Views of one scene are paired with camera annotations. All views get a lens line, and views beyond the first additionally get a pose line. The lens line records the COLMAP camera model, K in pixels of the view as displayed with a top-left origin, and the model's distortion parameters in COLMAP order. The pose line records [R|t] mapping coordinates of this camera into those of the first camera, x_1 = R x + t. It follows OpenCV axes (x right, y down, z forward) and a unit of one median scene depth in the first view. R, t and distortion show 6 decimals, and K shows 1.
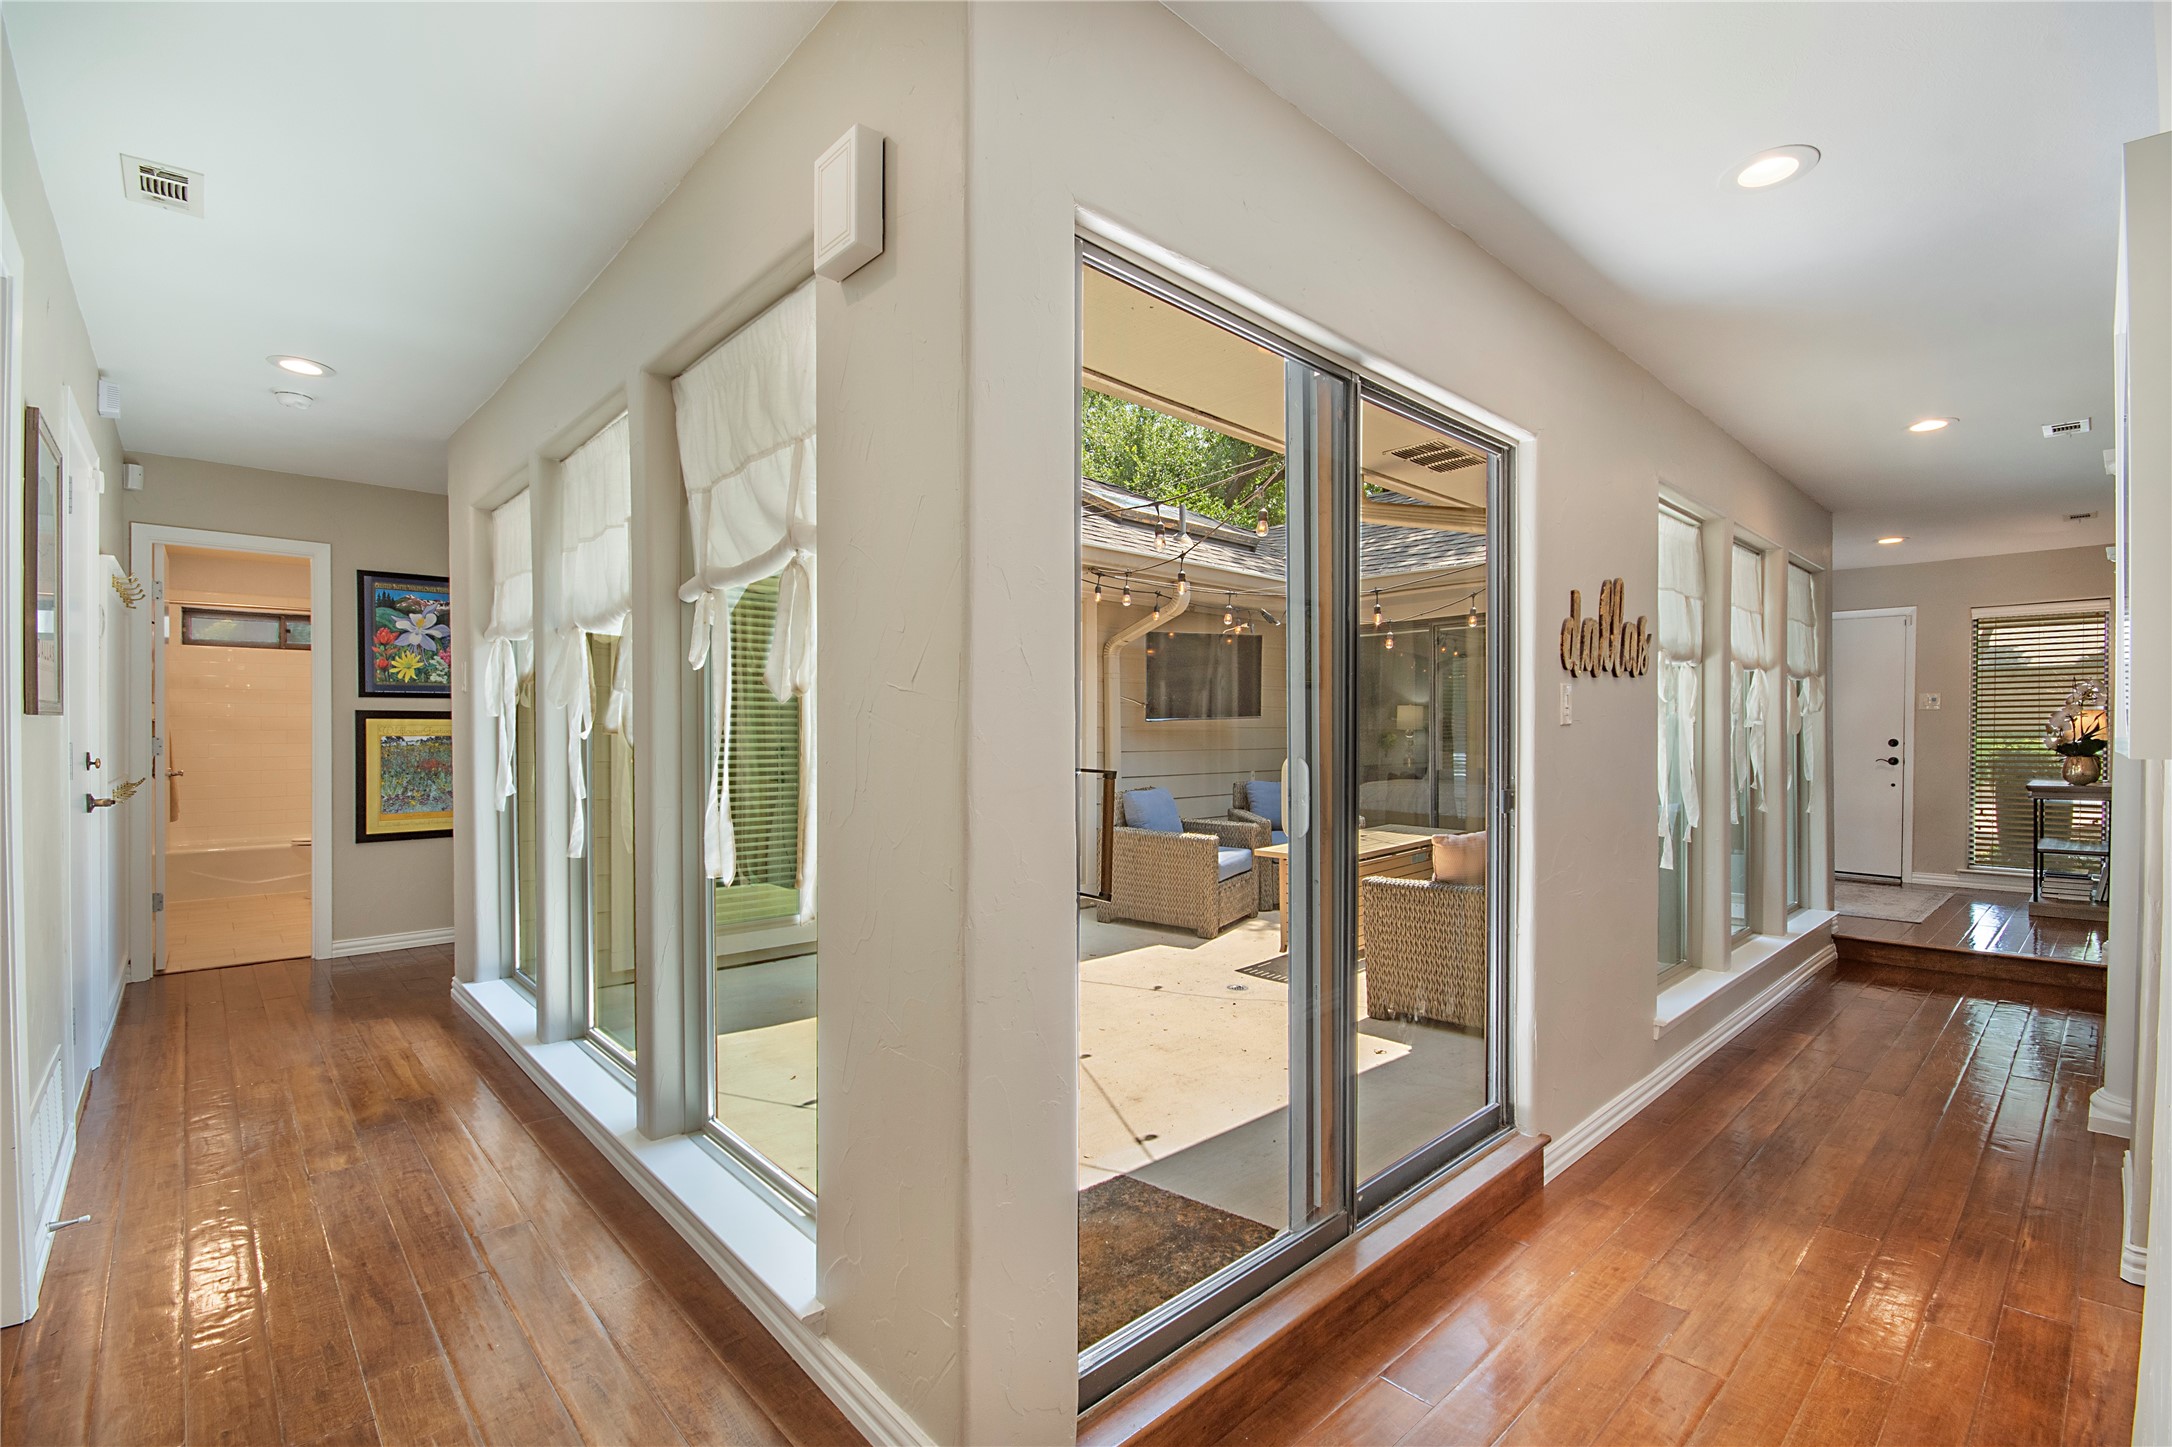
lens RADIAL K [[978.8, 0, 1086.3], [0, 978.8, 729.7], [0, 0, 1]] dist [-0.004974, -0.005529]
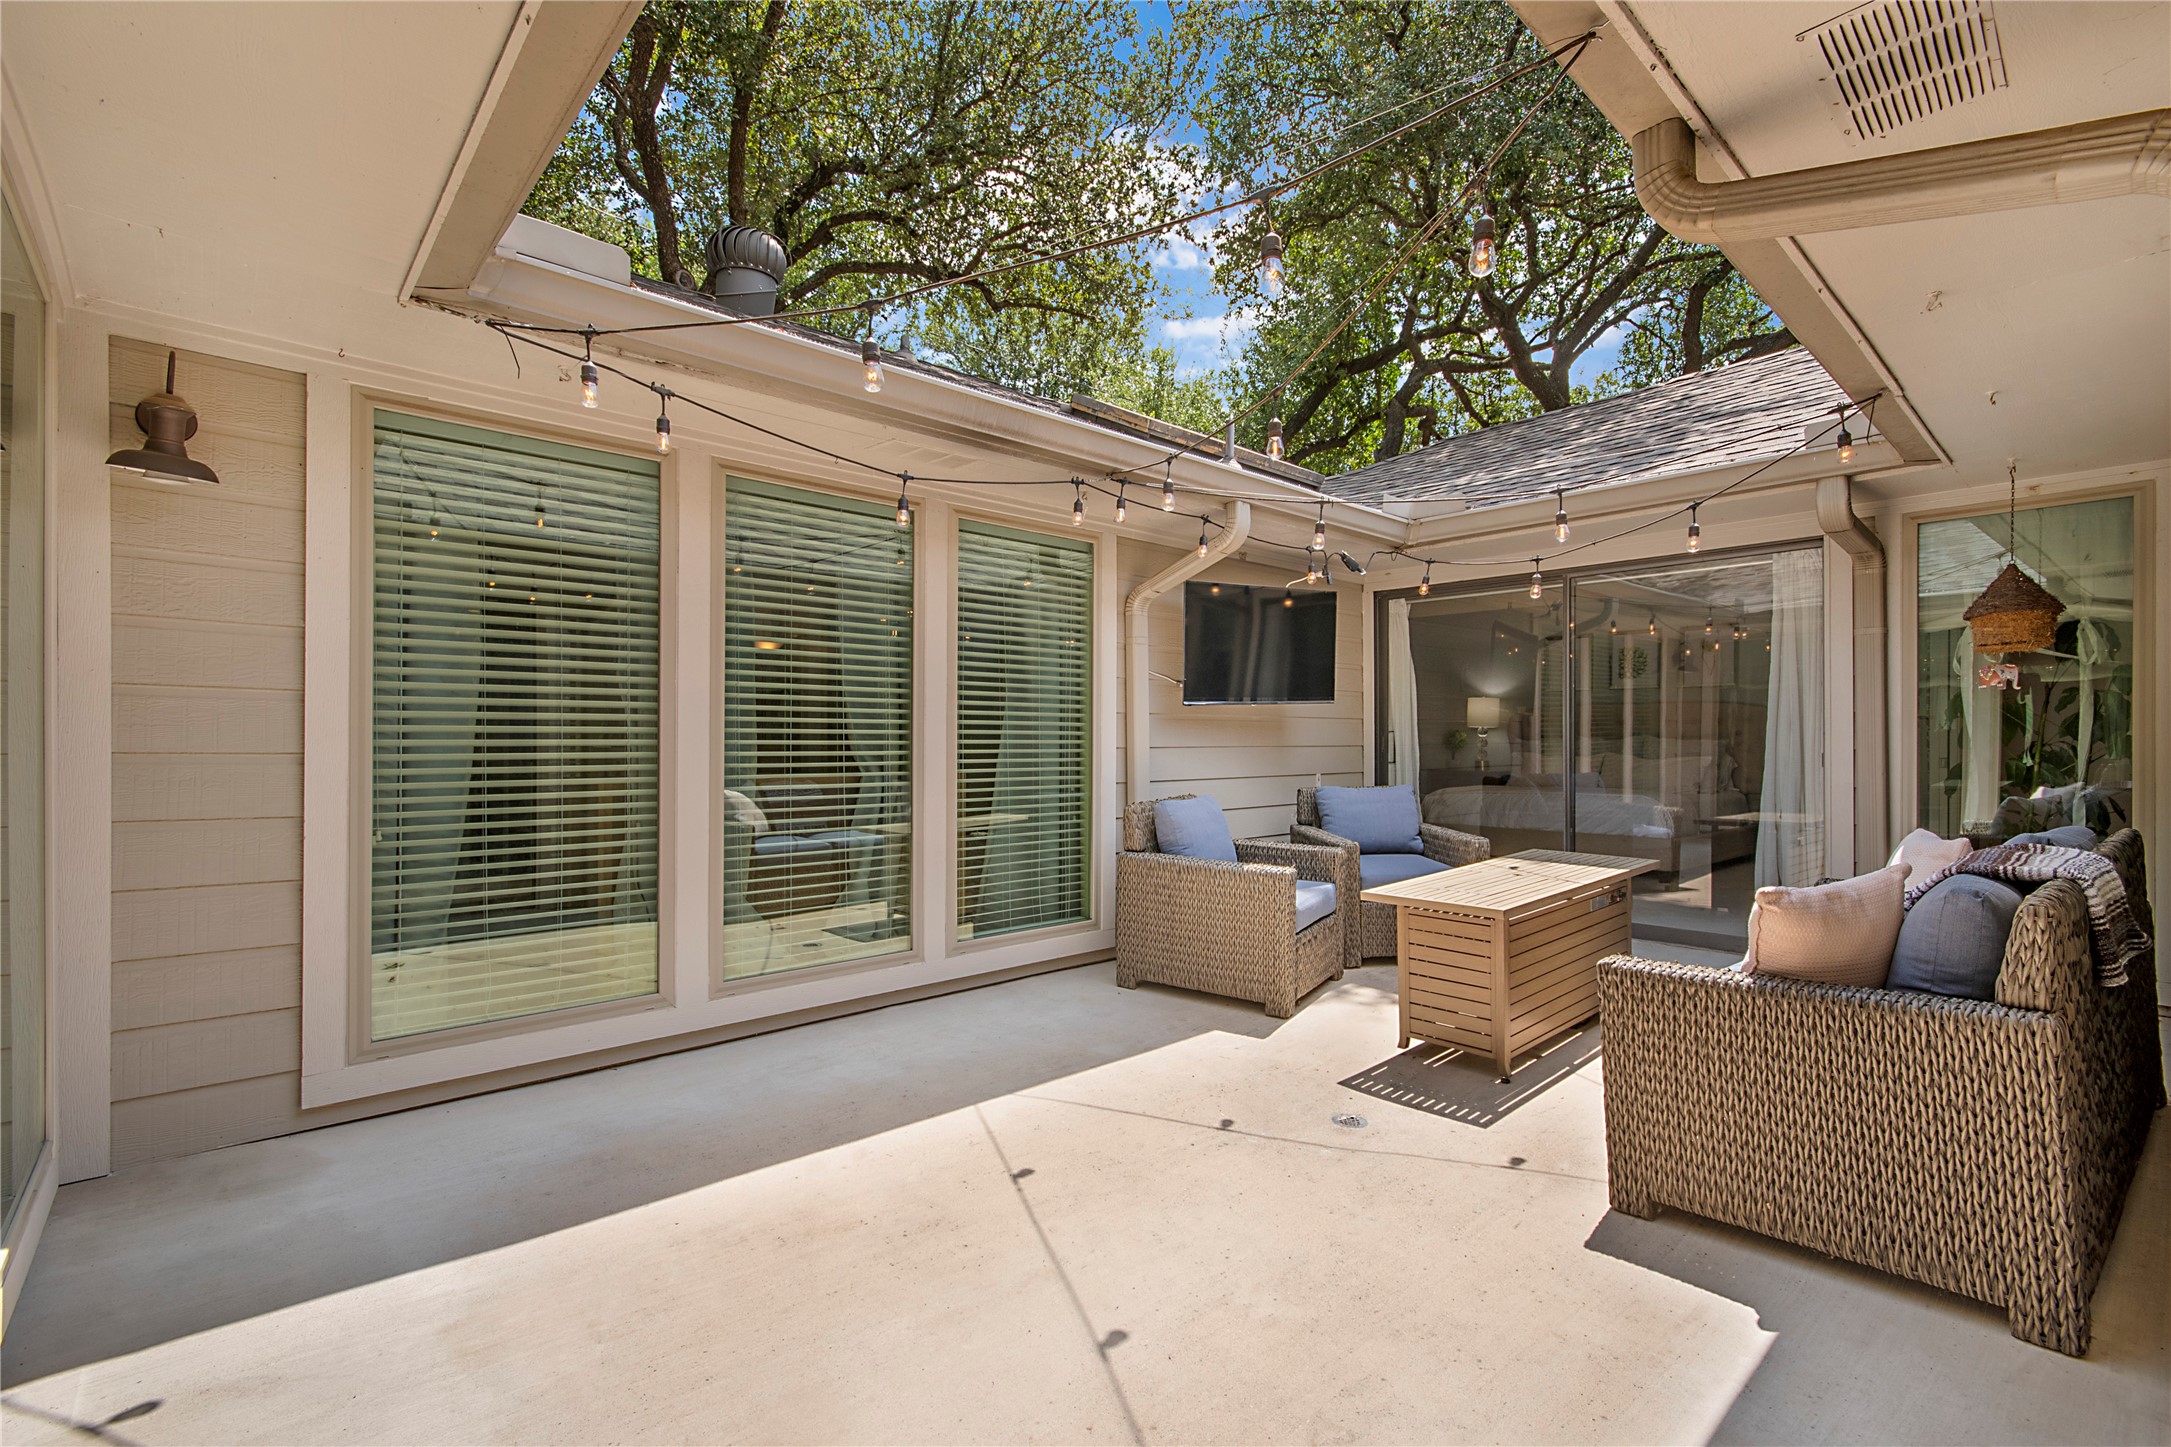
lens RADIAL K [[978.3, 0, 1088.0], [0, 978.3, 740.2], [0, 0, 1]] dist [-0.004974, -0.005529]
pose [[0.999961, 0.001310, -0.008709, -0.004793], [-0.001269, 0.999988, 0.004762, 0.017388], [0.008715, -0.004751, 0.999951, 0.330240]]
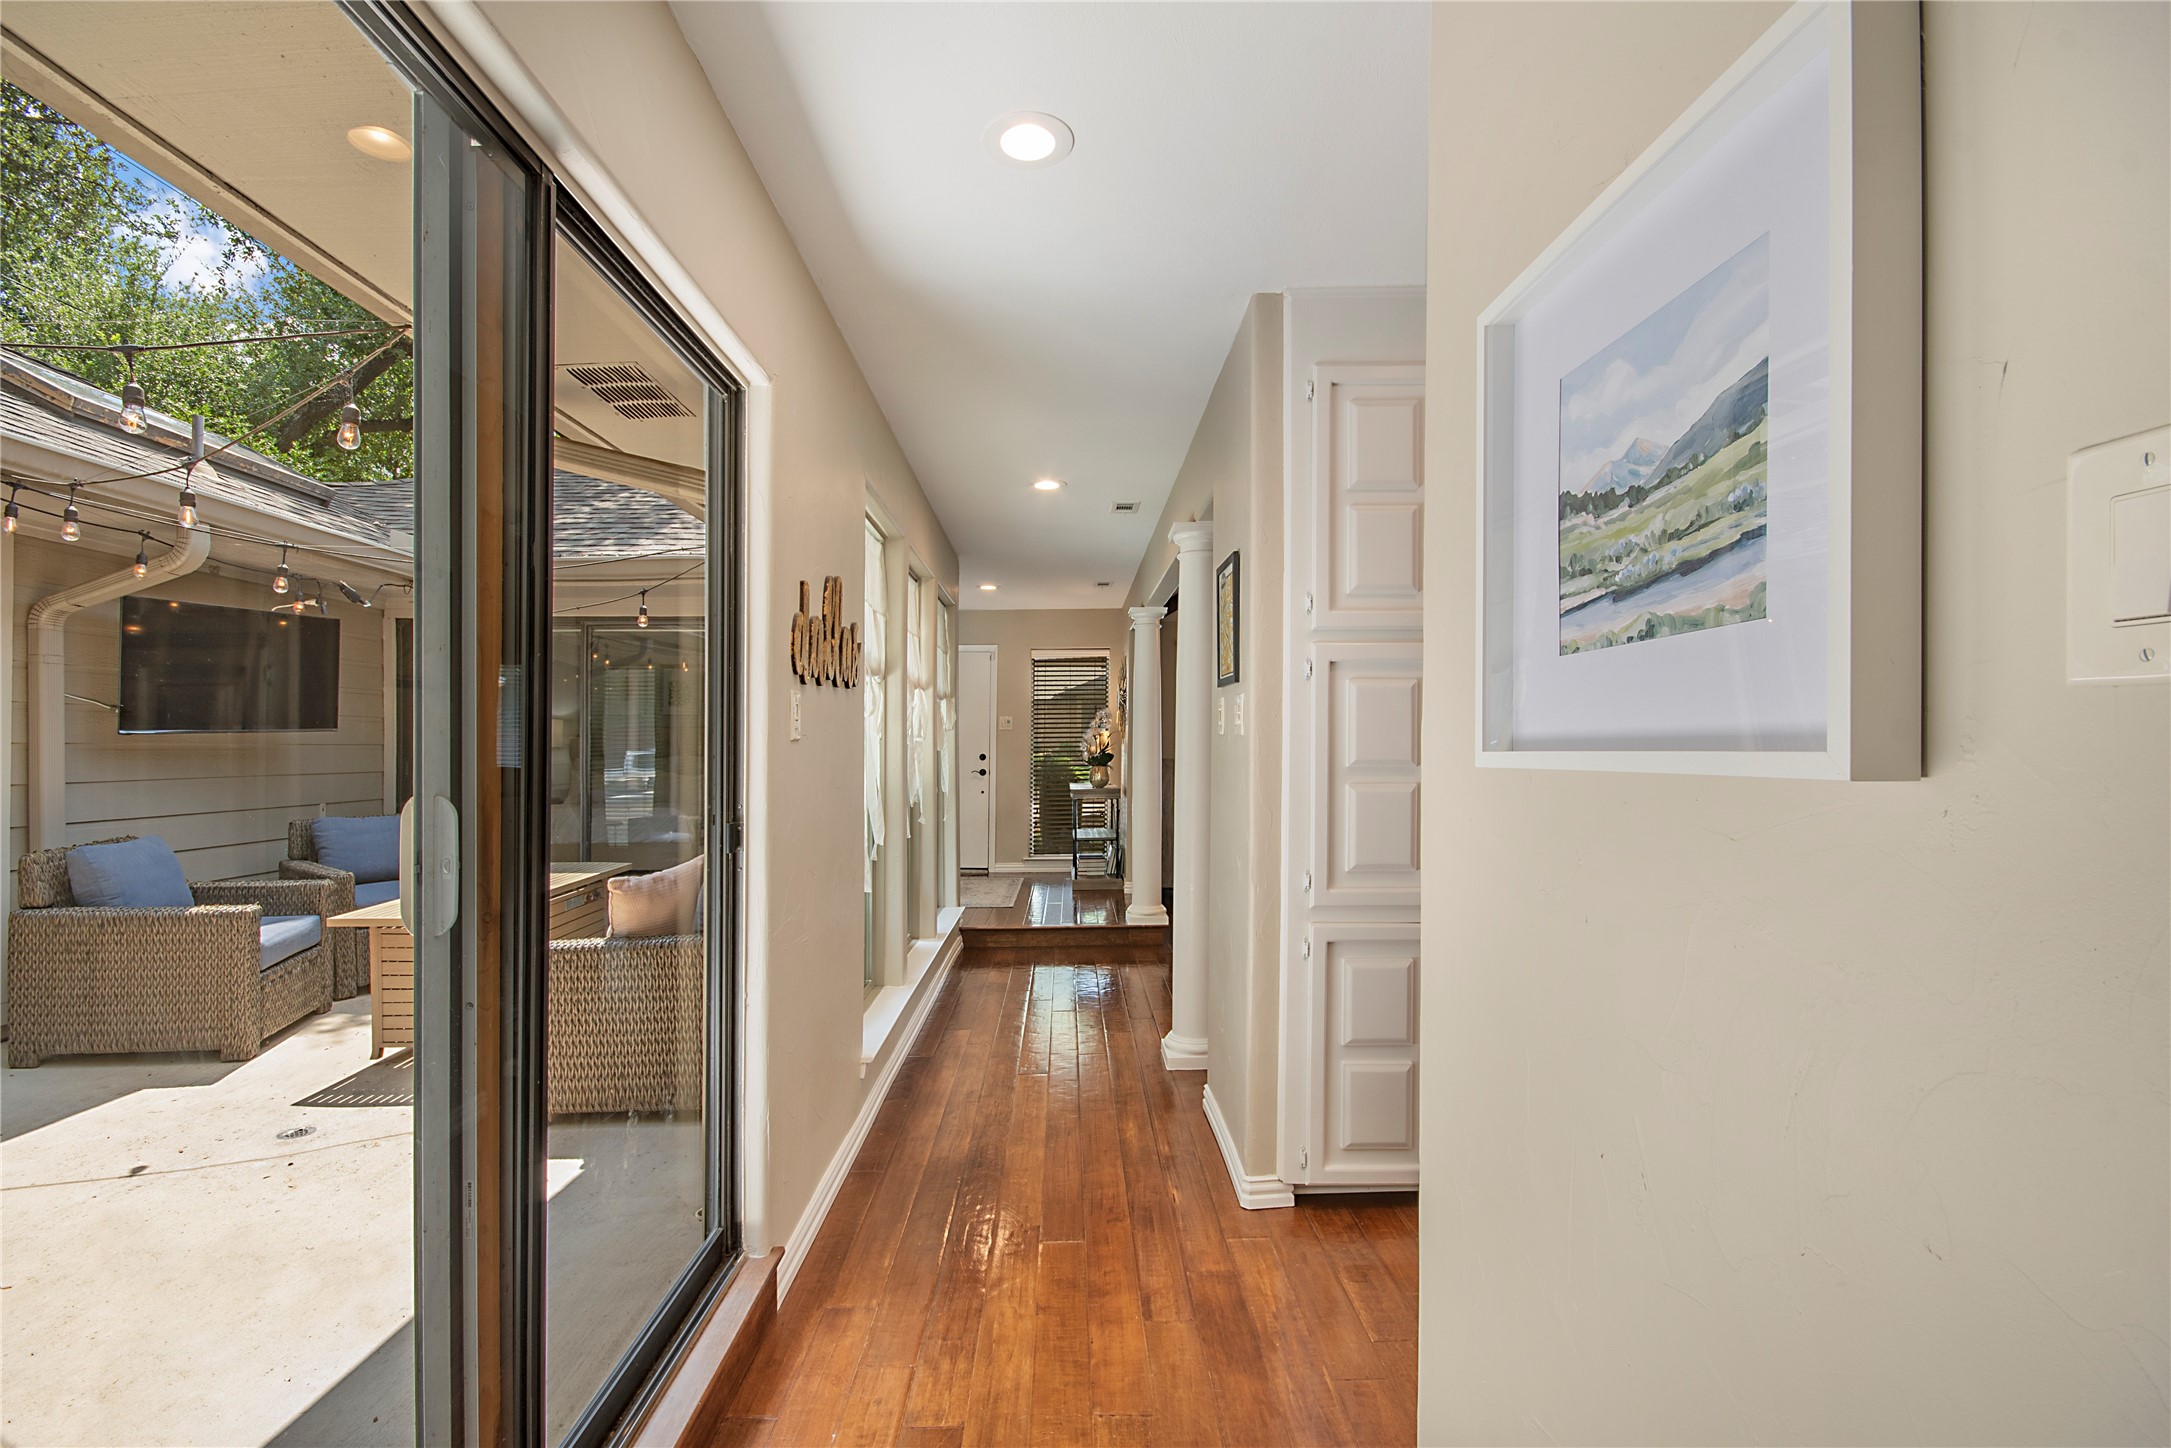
lens RADIAL K [[978.3, 0, 1081.3], [0, 978.3, 734.8], [0, 0, 1]] dist [-0.004974, -0.005529]
pose [[0.672687, 0.007156, 0.739892, 0.019369], [0.002102, 0.999931, -0.011582, 0.000262], [-0.739924, 0.009346, 0.672626, 0.133605]]
